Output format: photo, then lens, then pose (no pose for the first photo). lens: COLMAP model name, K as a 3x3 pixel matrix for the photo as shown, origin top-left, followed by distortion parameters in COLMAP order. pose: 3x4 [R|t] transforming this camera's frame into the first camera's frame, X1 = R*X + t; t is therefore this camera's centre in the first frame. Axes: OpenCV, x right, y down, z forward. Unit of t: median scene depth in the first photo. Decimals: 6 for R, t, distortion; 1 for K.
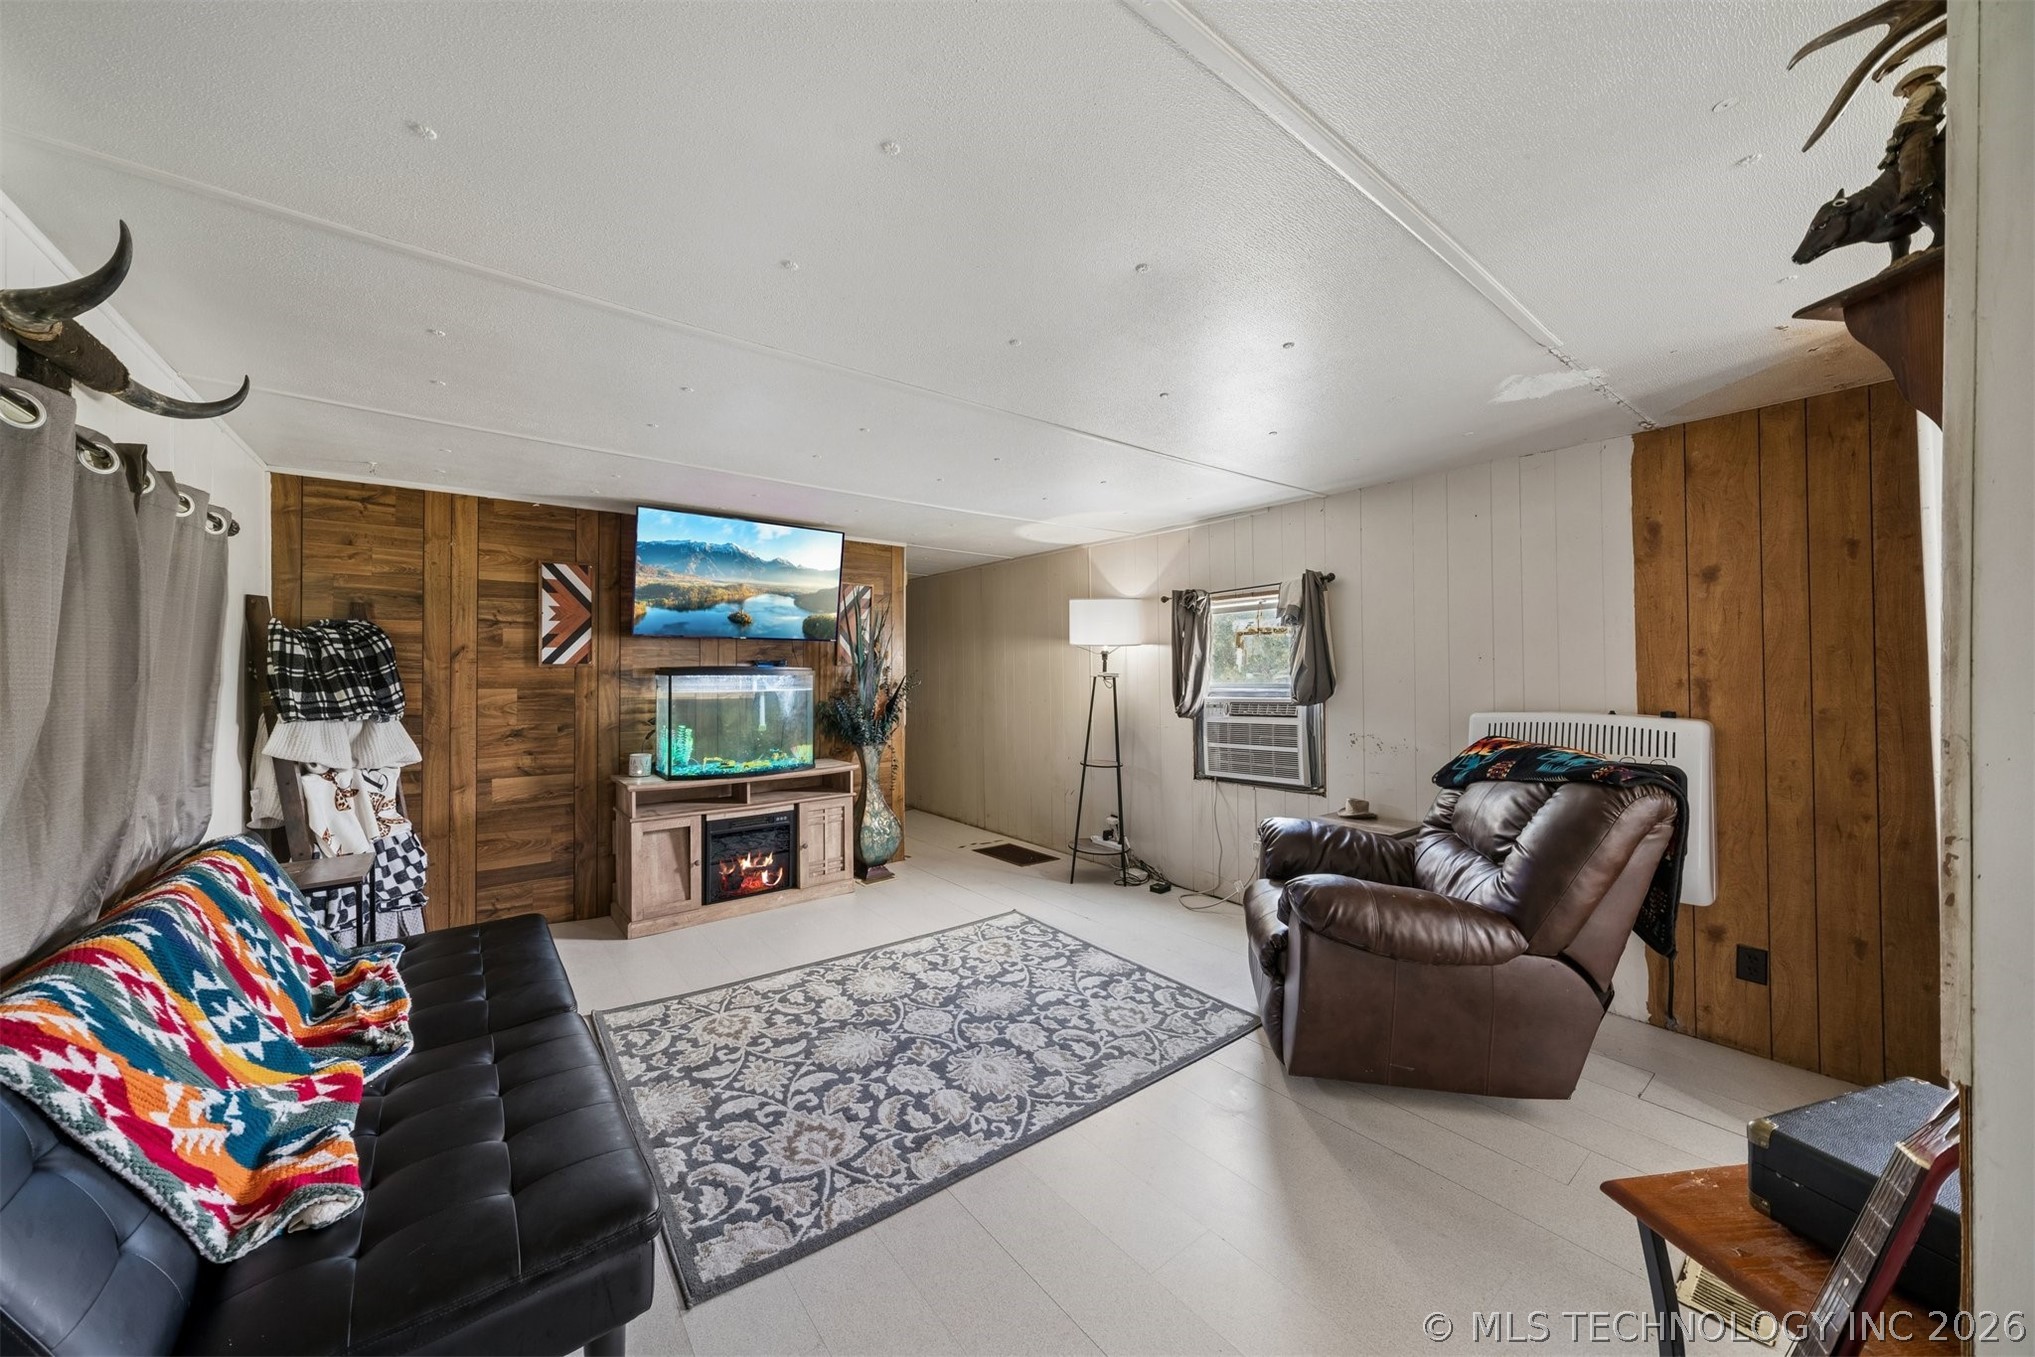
lens RADIAL K [[723.2, 0, 1015.1], [0, 723.2, 660.3], [0, 0, 1]] dist [-0.015433, 0.002314]
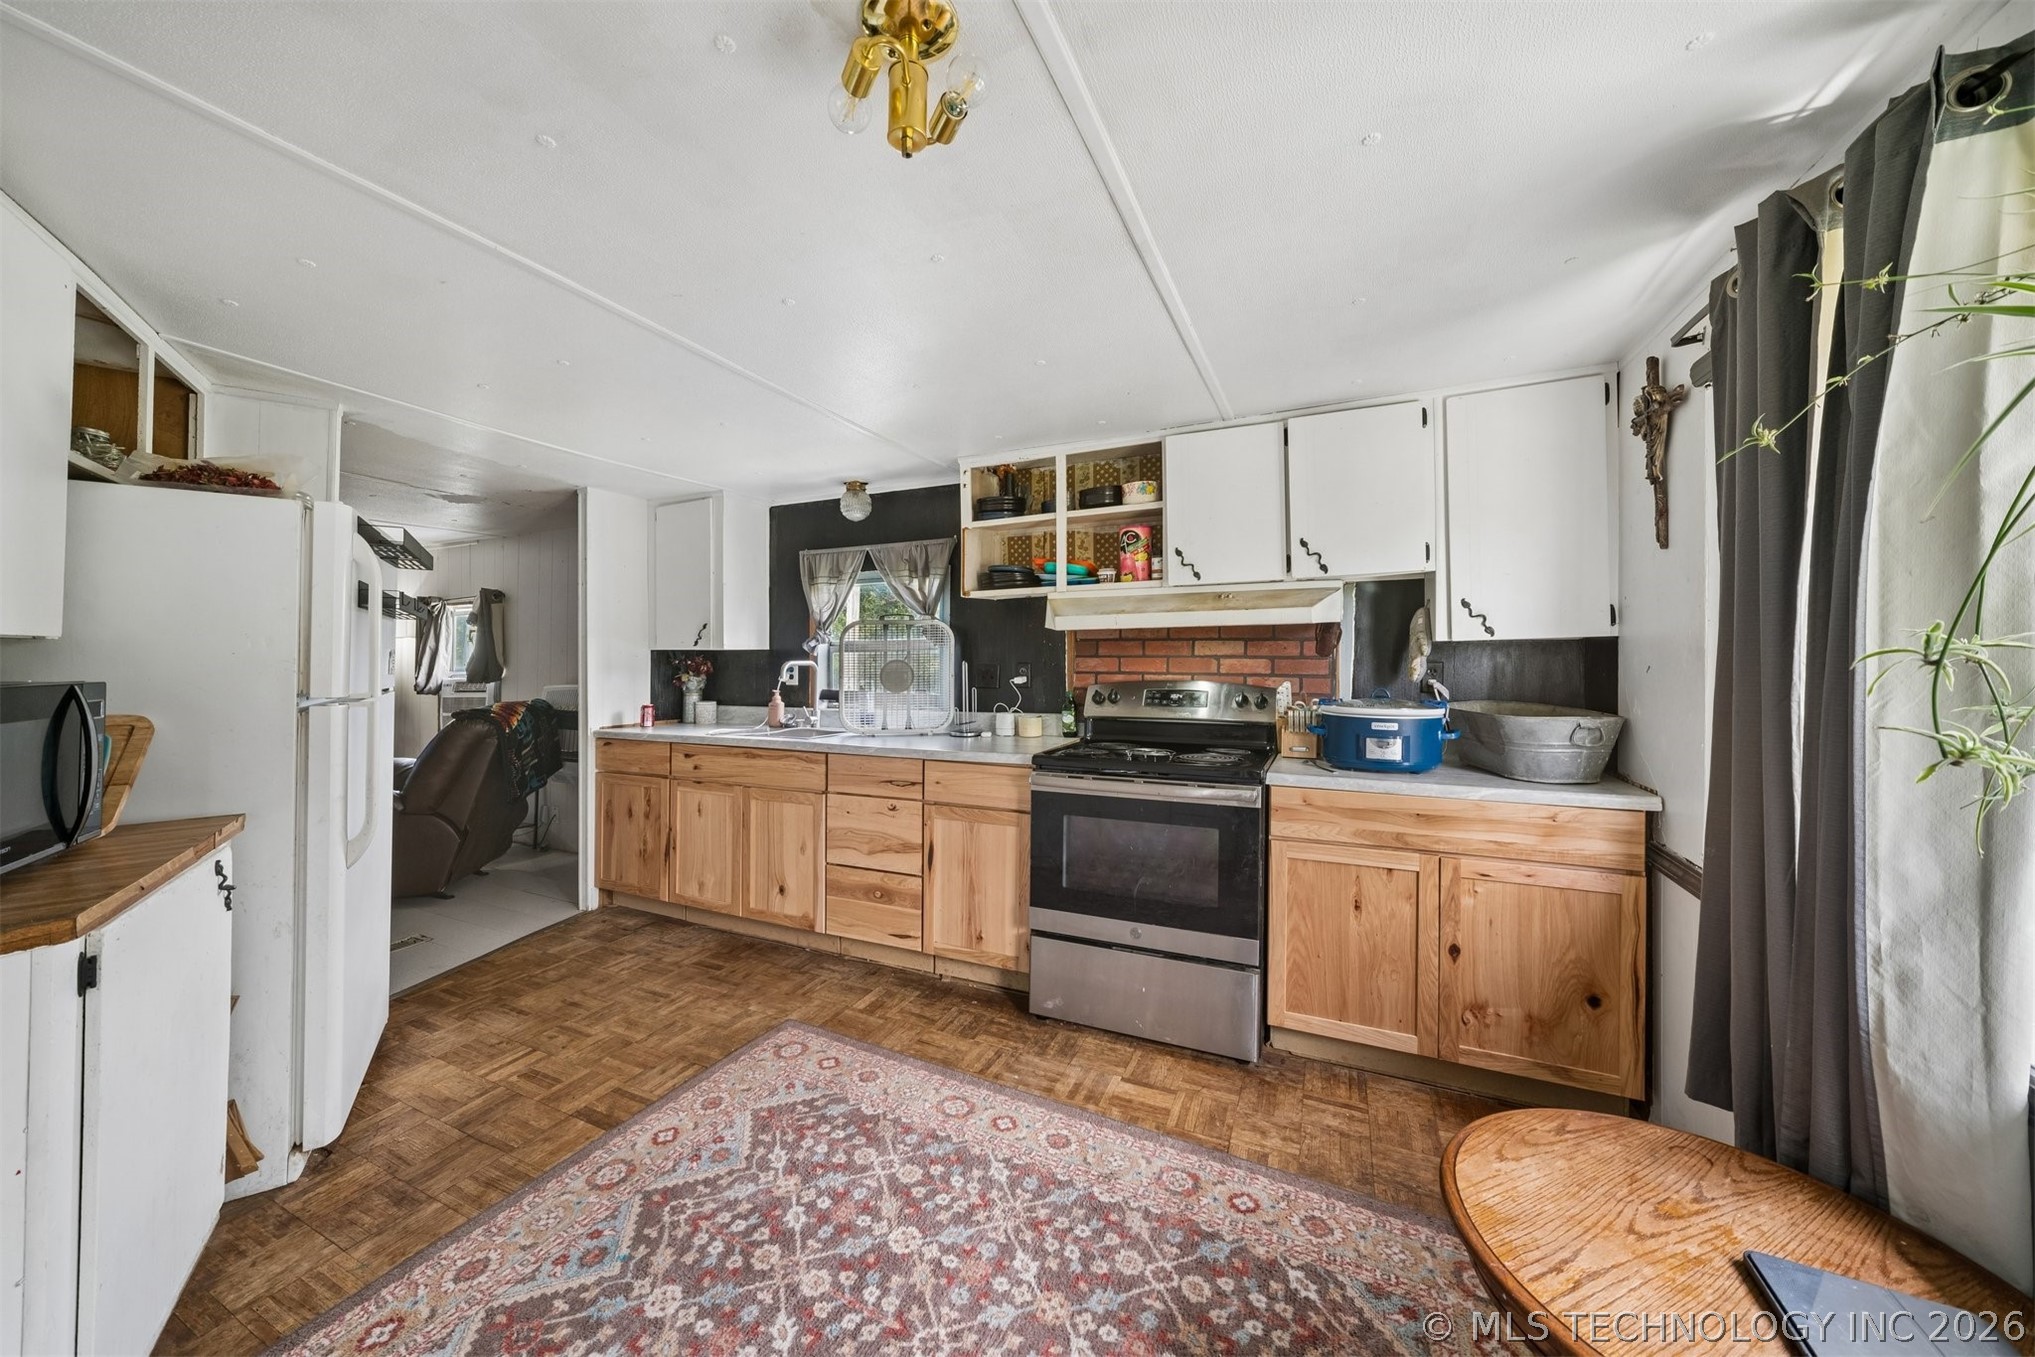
lens RADIAL K [[723.2, 0, 1006.7], [0, 723.2, 651.0], [0, 0, 1]] dist [-0.015433, 0.002314]
pose [[0.898081, 0.011046, 0.439691, 0.816870], [-0.011420, 0.999933, -0.001795, -0.008345], [-0.439681, -0.003409, 0.898147, -0.838413]]
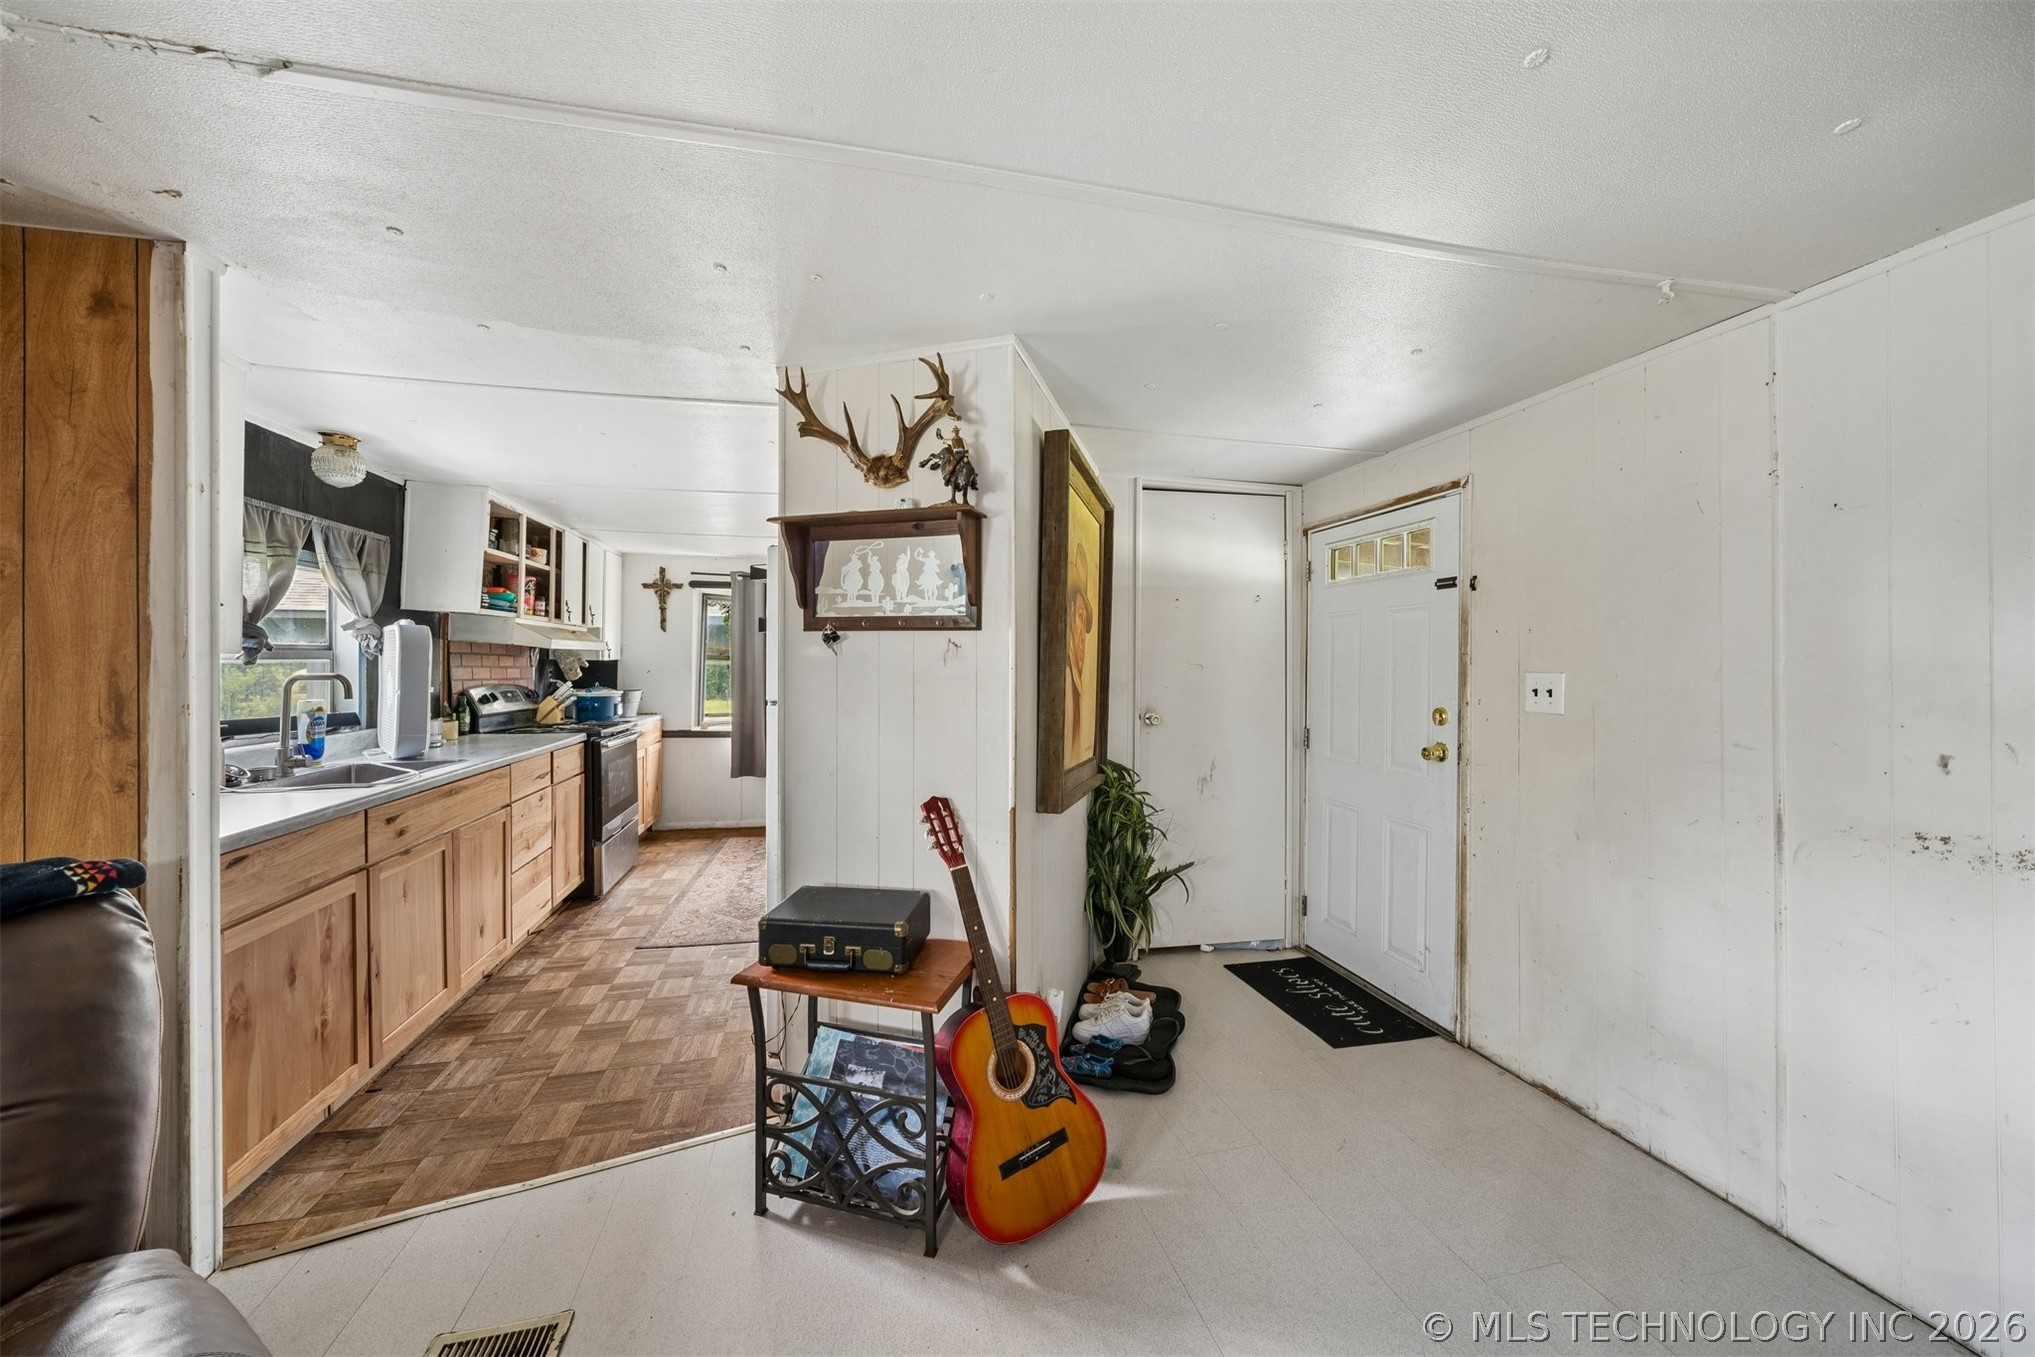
lens RADIAL K [[723.2, 0, 1003.8], [0, 723.2, 659.6], [0, 0, 1]] dist [-0.015433, 0.002314]
pose [[-0.904735, 0.007478, 0.425909, 0.013981], [-0.002617, 0.999729, -0.023114, 0.009937], [-0.425966, -0.022027, -0.904471, 0.737358]]
